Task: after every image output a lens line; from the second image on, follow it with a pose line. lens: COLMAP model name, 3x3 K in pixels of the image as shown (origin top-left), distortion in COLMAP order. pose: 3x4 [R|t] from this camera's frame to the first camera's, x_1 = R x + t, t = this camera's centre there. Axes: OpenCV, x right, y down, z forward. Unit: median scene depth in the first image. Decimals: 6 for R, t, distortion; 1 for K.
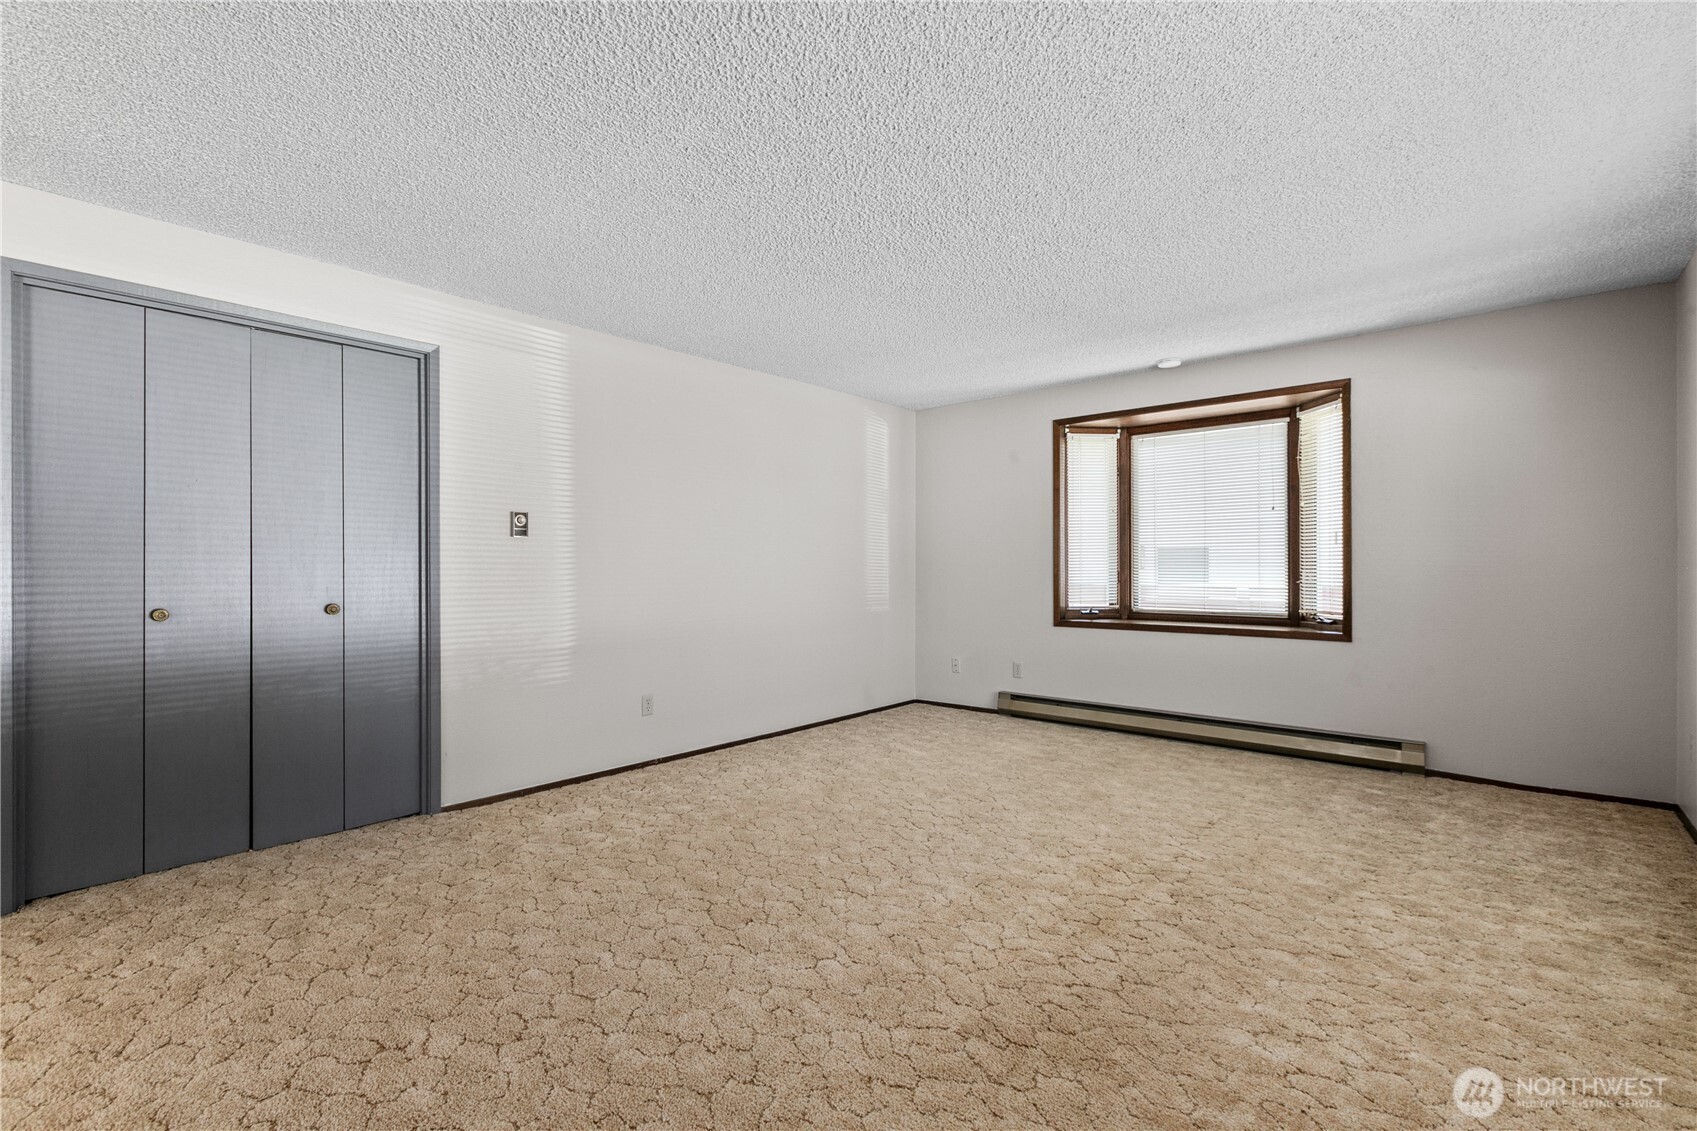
lens RADIAL K [[760.4, 0, 848.5], [0, 760.4, 565.5], [0, 0, 1]] dist [0.001470, 0.000081]
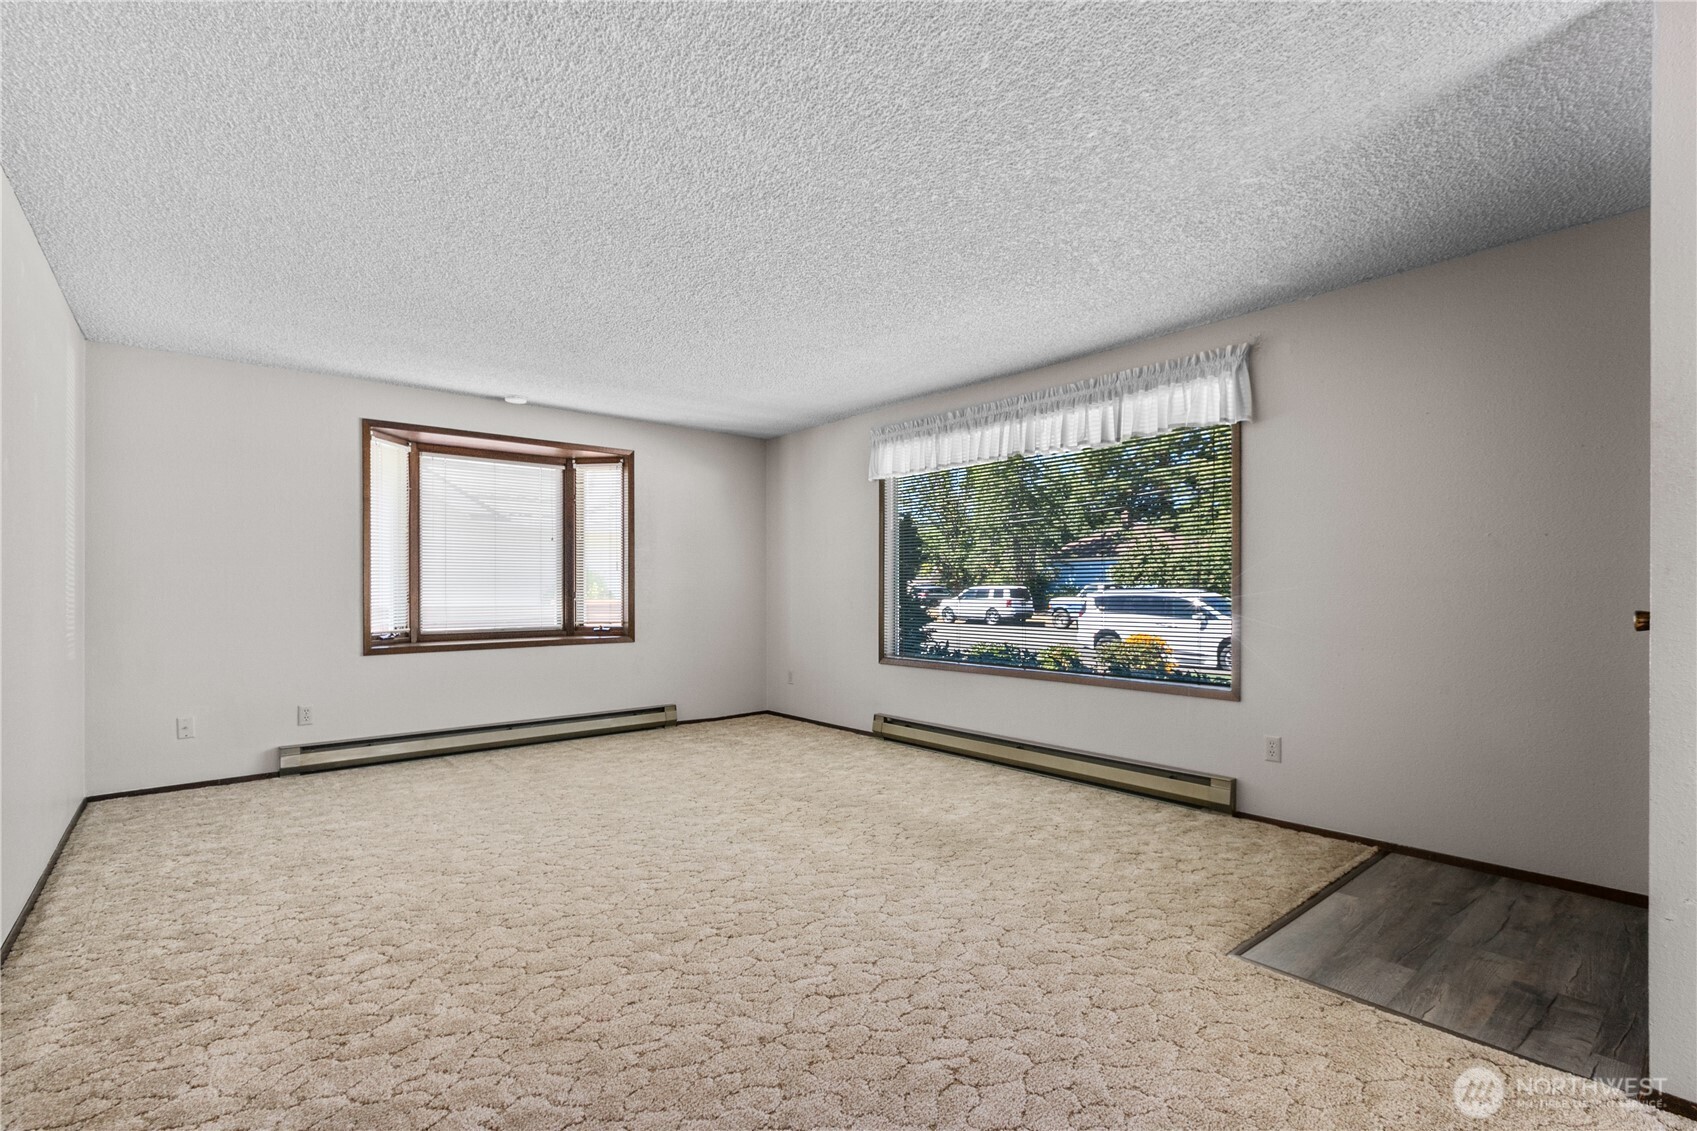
lens RADIAL K [[765.7, 0, 853.2], [0, 765.7, 588.1], [0, 0, 1]] dist [0.001637, 0.000220]
pose [[0.141206, 0.003108, 0.989975, -0.679928], [-0.000138, 0.999995, -0.003120, 0.006965], [-0.989980, 0.000303, 0.141206, 0.424650]]
